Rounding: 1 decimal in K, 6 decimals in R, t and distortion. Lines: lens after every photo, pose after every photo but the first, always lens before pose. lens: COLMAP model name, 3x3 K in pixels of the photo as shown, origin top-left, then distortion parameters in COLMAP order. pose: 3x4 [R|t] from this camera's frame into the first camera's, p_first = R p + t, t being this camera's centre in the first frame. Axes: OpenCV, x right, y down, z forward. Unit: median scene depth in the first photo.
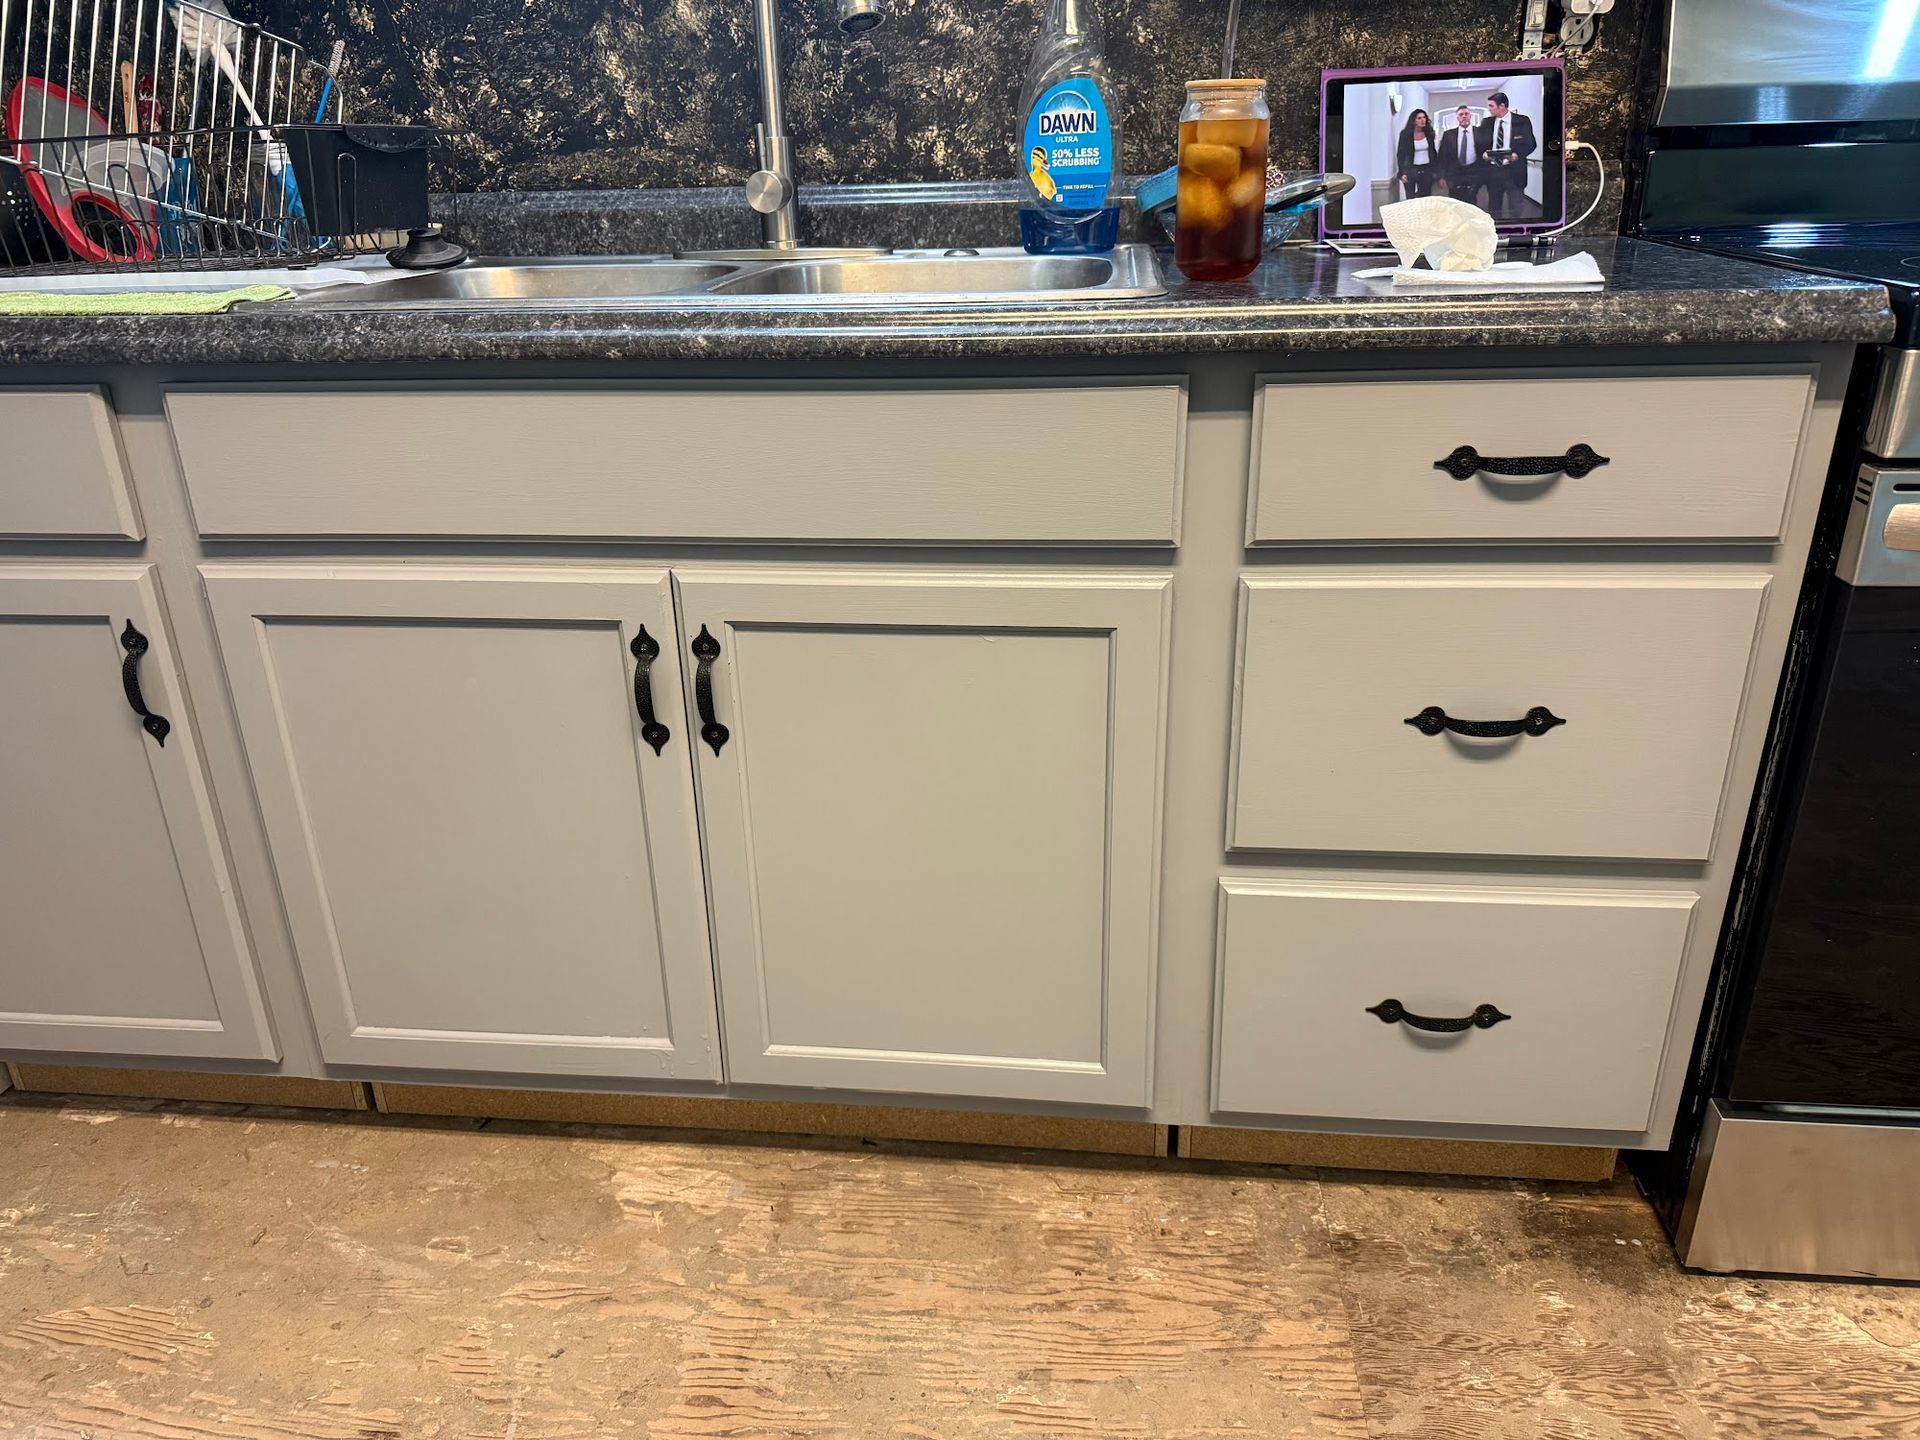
lens RADIAL K [[1360.4, 0, 960.0], [0, 1360.4, 720.0], [0, 0, 1]] dist [0.047099, -0.060348]
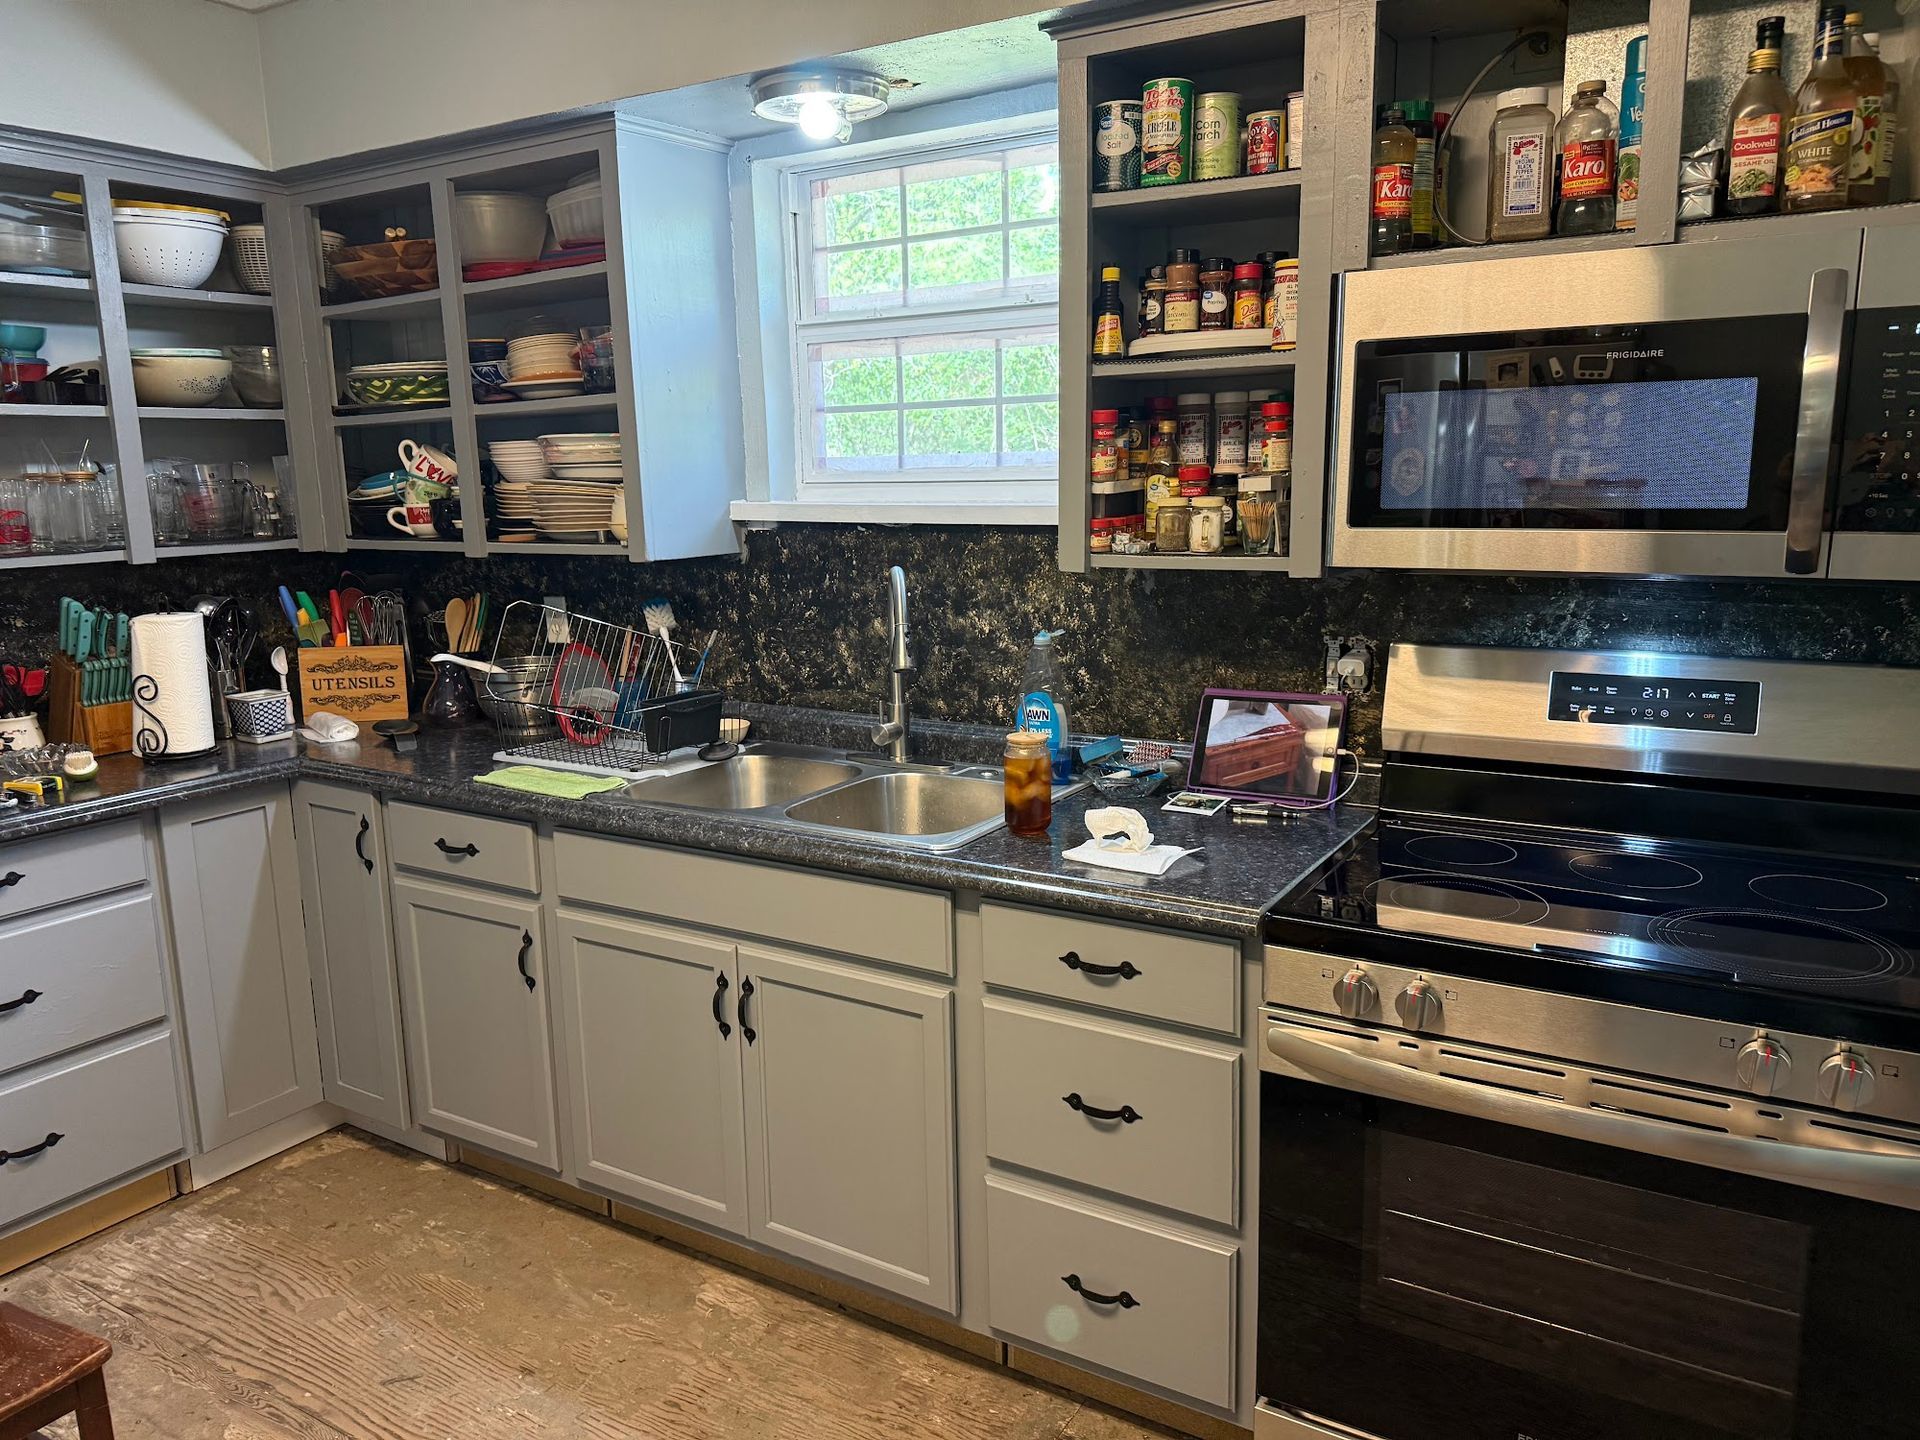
lens RADIAL K [[1321.3, 0, 964.2], [0, 1321.3, 733.9], [0, 0, 1]] dist [0.017552, -0.039091]
pose [[0.910733, 0.086543, -0.403825, 0.667993], [-0.166704, 0.971636, -0.167732, -0.115685], [0.377855, 0.220079, 0.899328, -0.526480]]
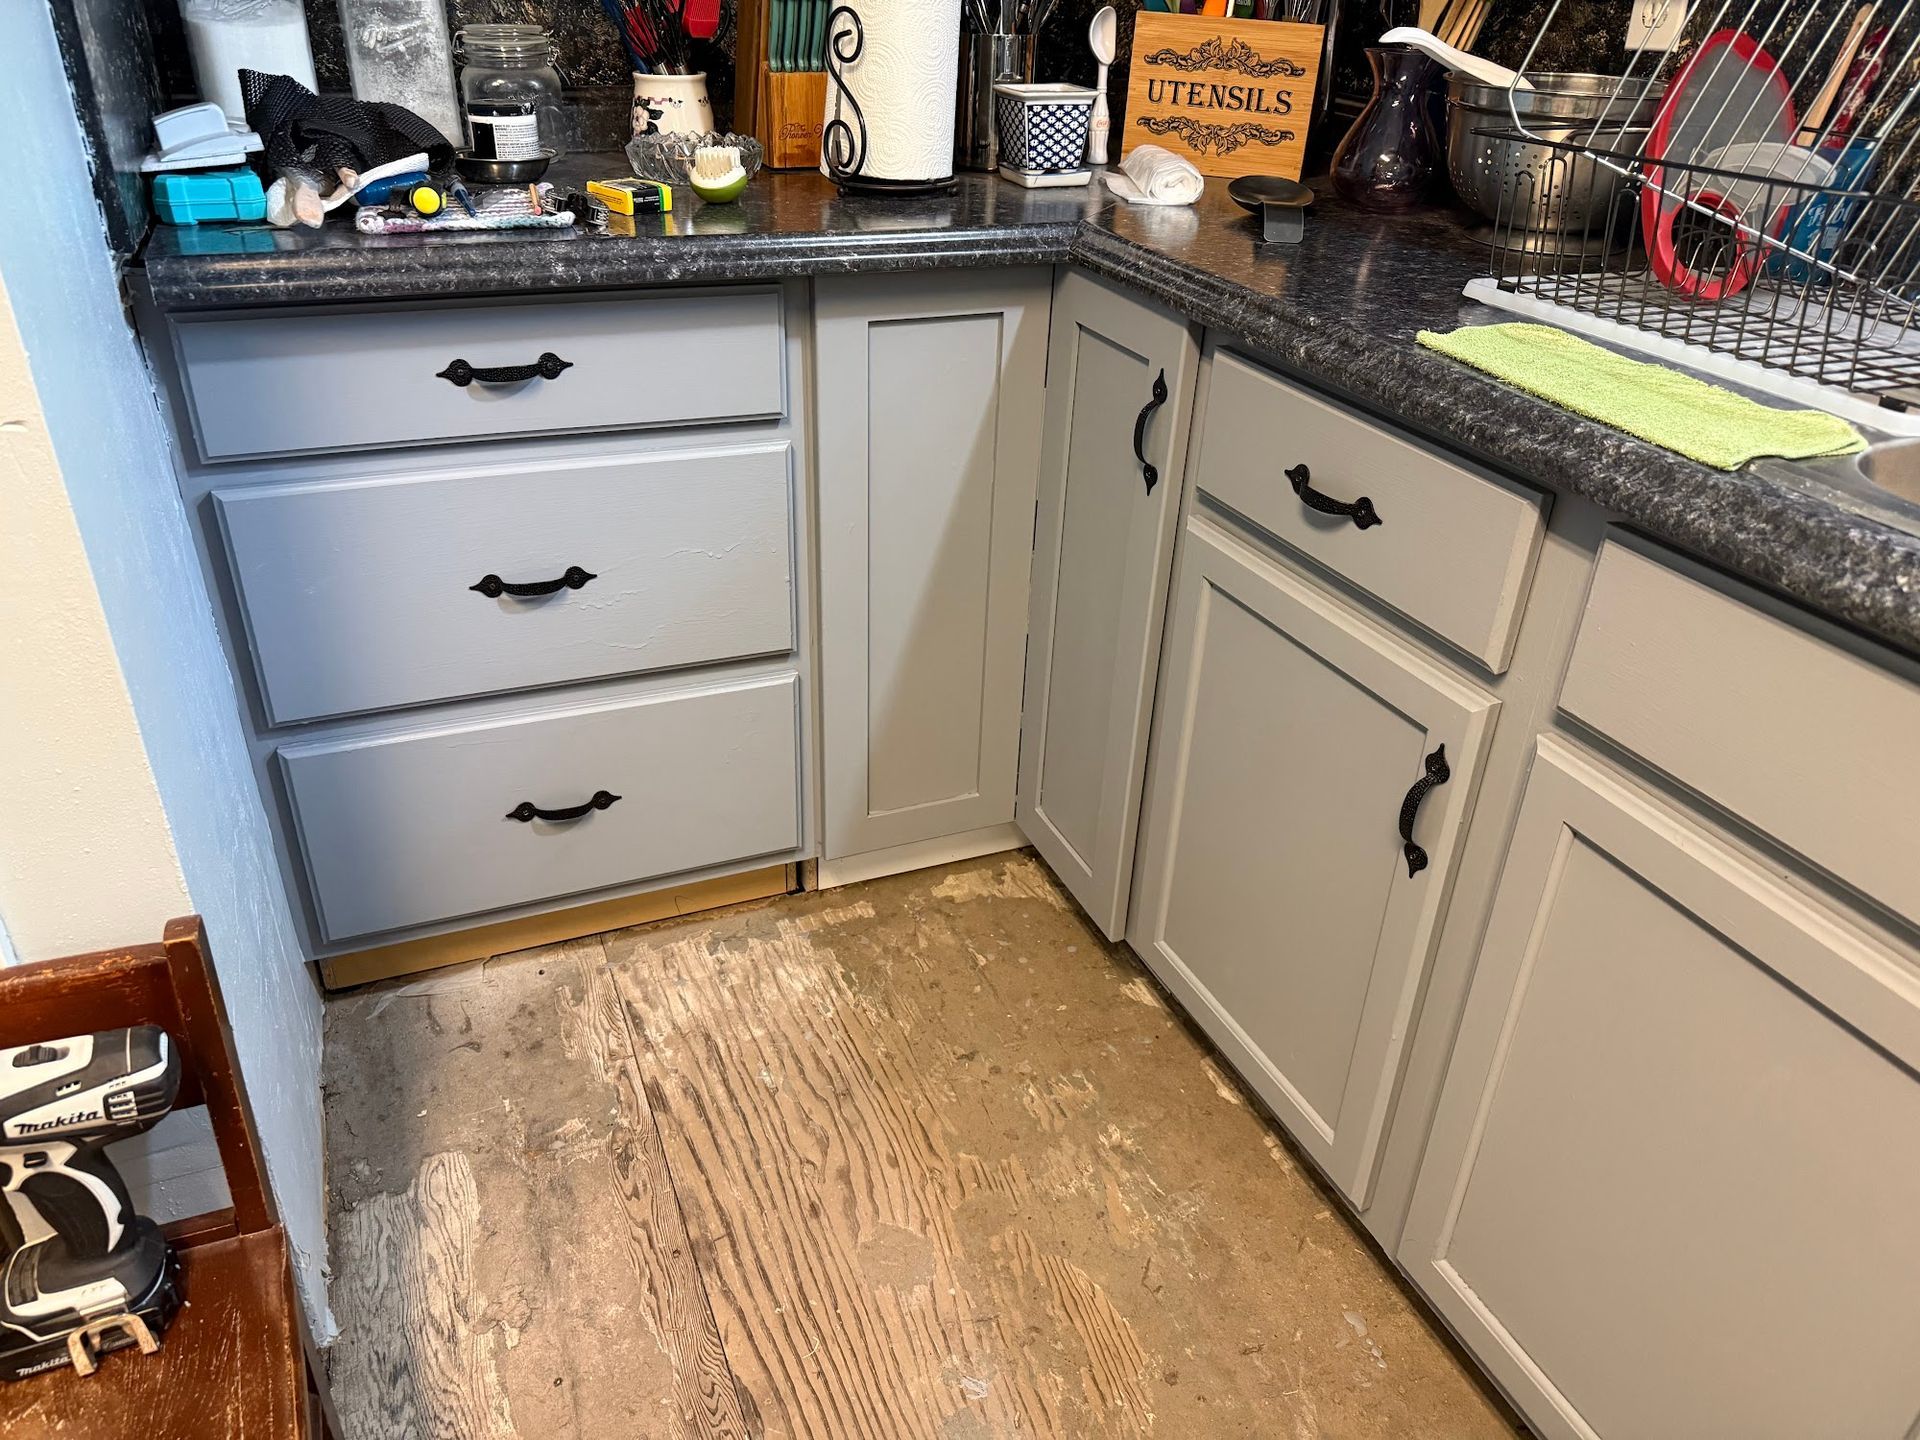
lens RADIAL K [[1360.4, 0, 960.0], [0, 1360.4, 720.0], [0, 0, 1]] dist [0.047099, -0.060348]
pose [[0.484508, 0.464717, -0.741141, -0.116619], [-0.385209, 0.874002, 0.296200, -0.188961], [0.785408, 0.141983, 0.602474, 0.224212]]
